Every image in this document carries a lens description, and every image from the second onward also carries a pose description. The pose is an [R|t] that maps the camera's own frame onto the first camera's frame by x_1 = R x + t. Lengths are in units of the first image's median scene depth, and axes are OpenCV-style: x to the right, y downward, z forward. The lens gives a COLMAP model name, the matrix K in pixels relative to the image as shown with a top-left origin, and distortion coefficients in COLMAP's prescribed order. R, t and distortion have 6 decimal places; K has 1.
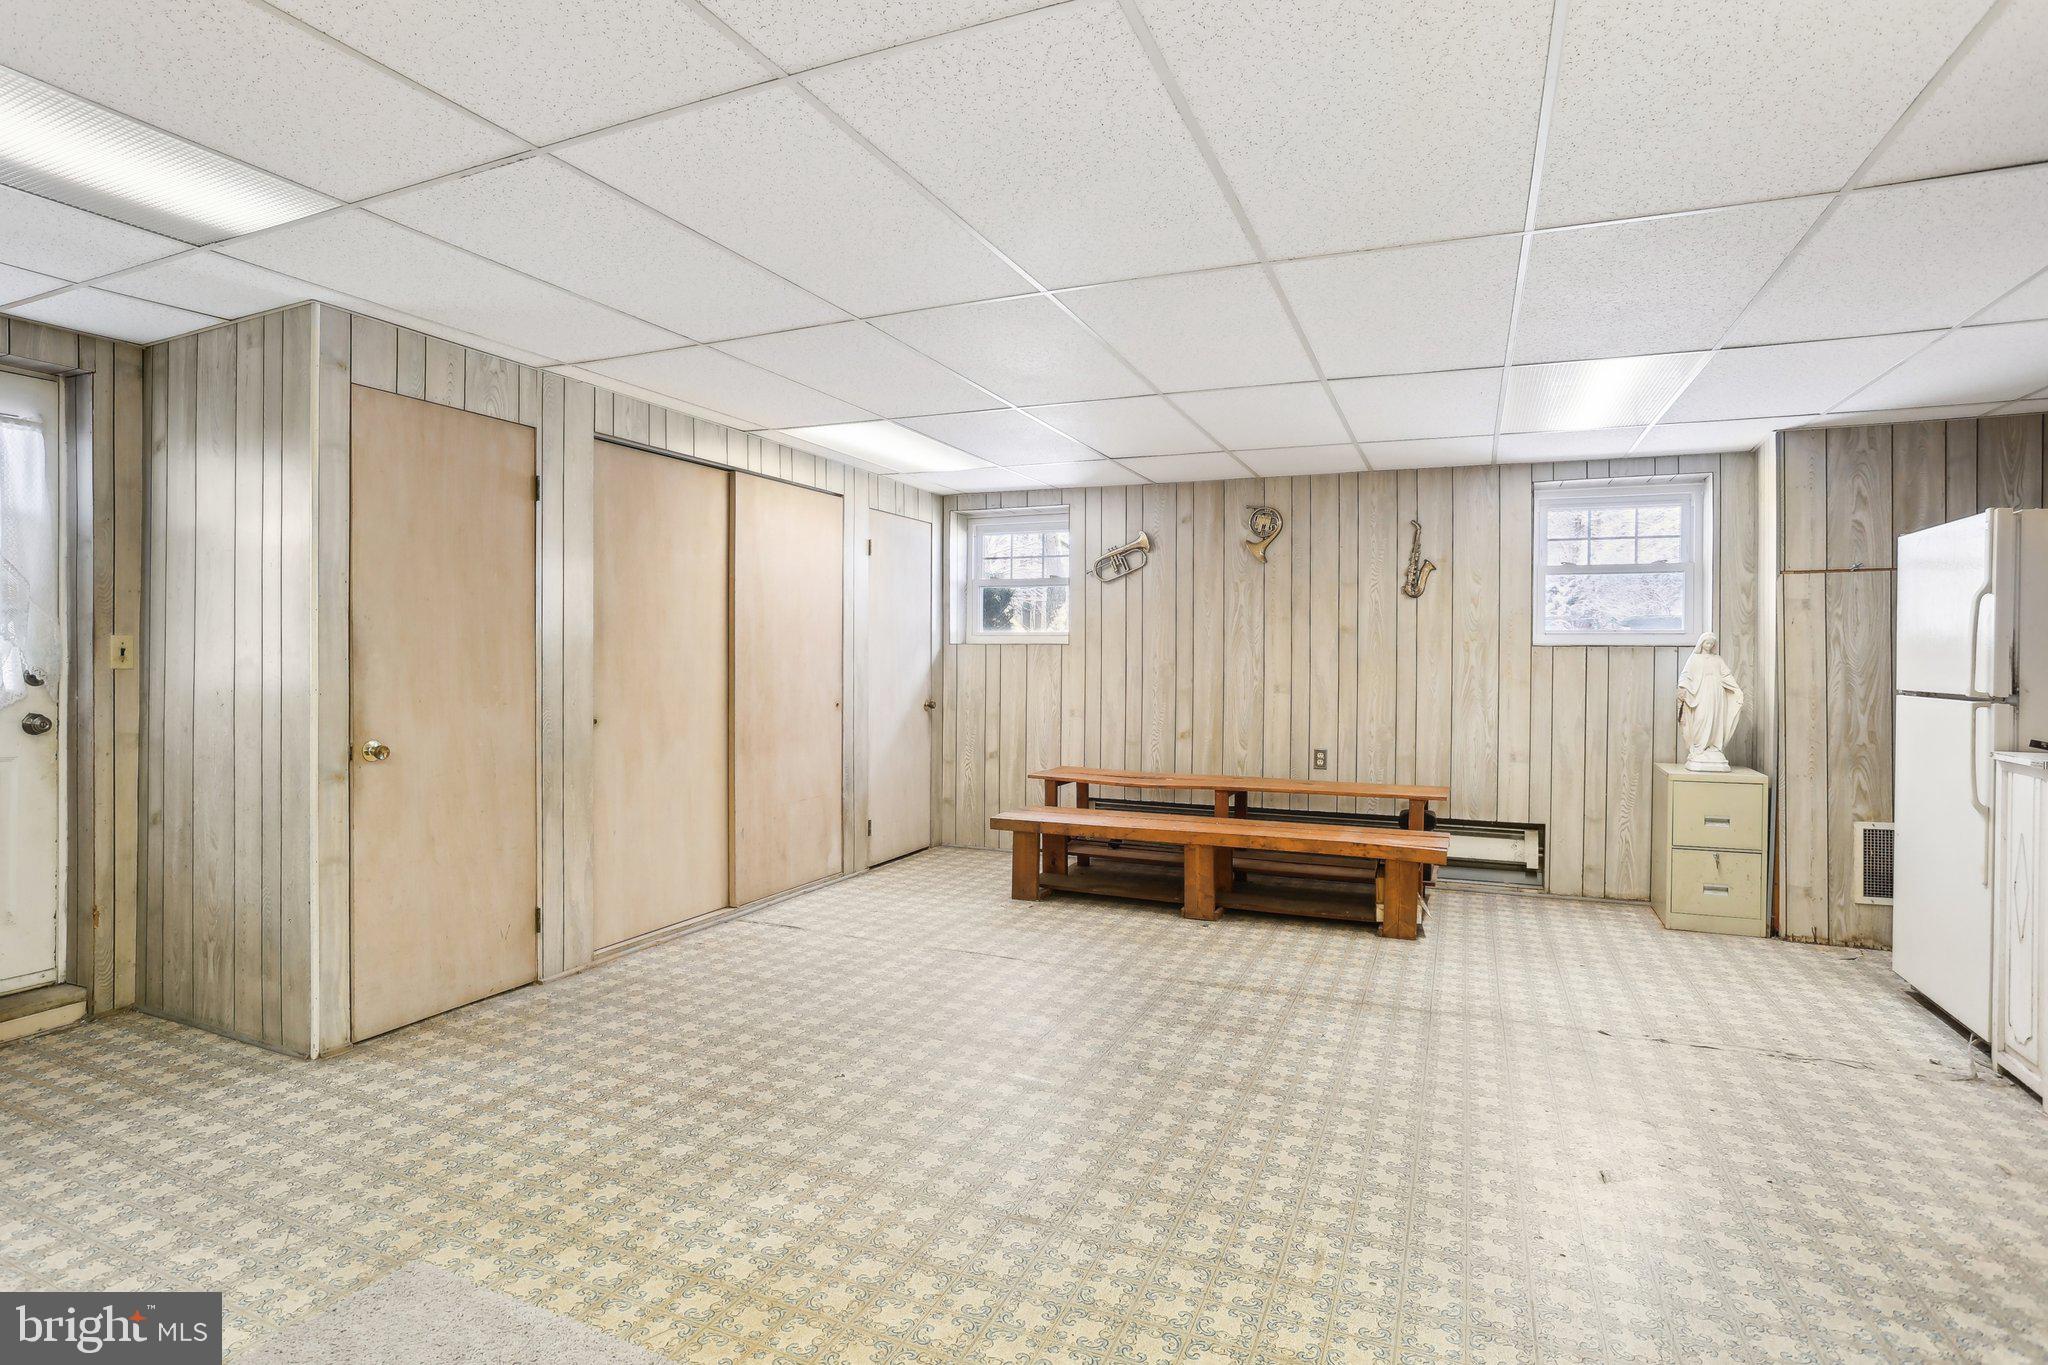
lens RADIAL K [[1062.6, 0, 981.7], [0, 1062.6, 660.8], [0, 0, 1]] dist [-0.060659, 0.023406]
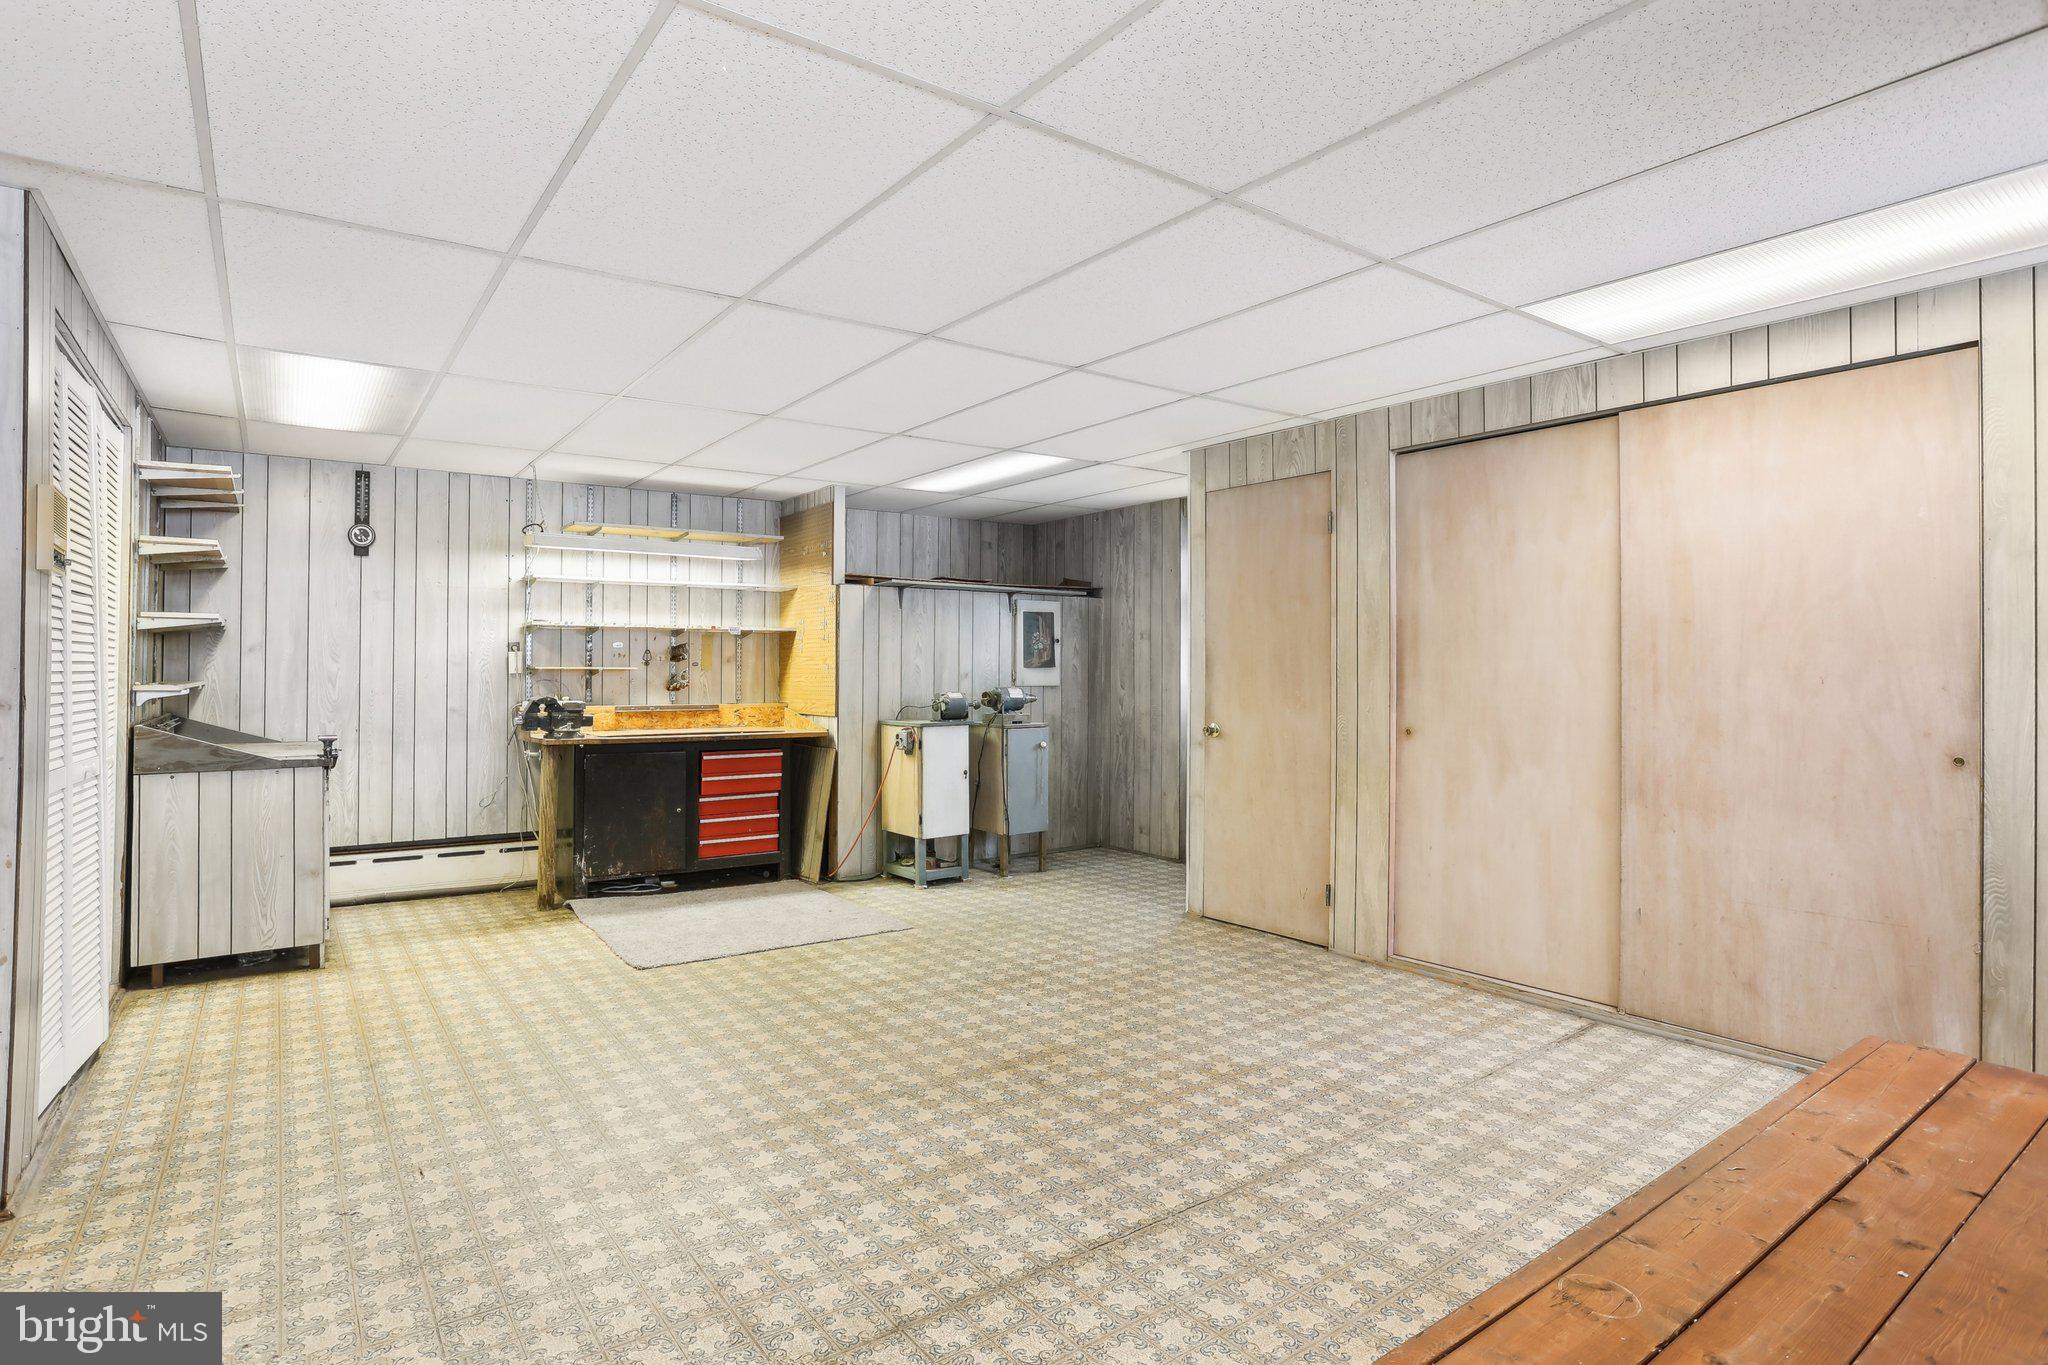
lens RADIAL K [[1062.6, 0, 1015.7], [0, 1062.6, 672.0], [0, 0, 1]] dist [-0.060659, 0.023406]
pose [[-0.487644, -0.007652, -0.873009, 0.834451], [-0.009284, 0.999950, -0.003579, 0.009098], [0.872993, 0.006360, -0.487691, 1.384999]]
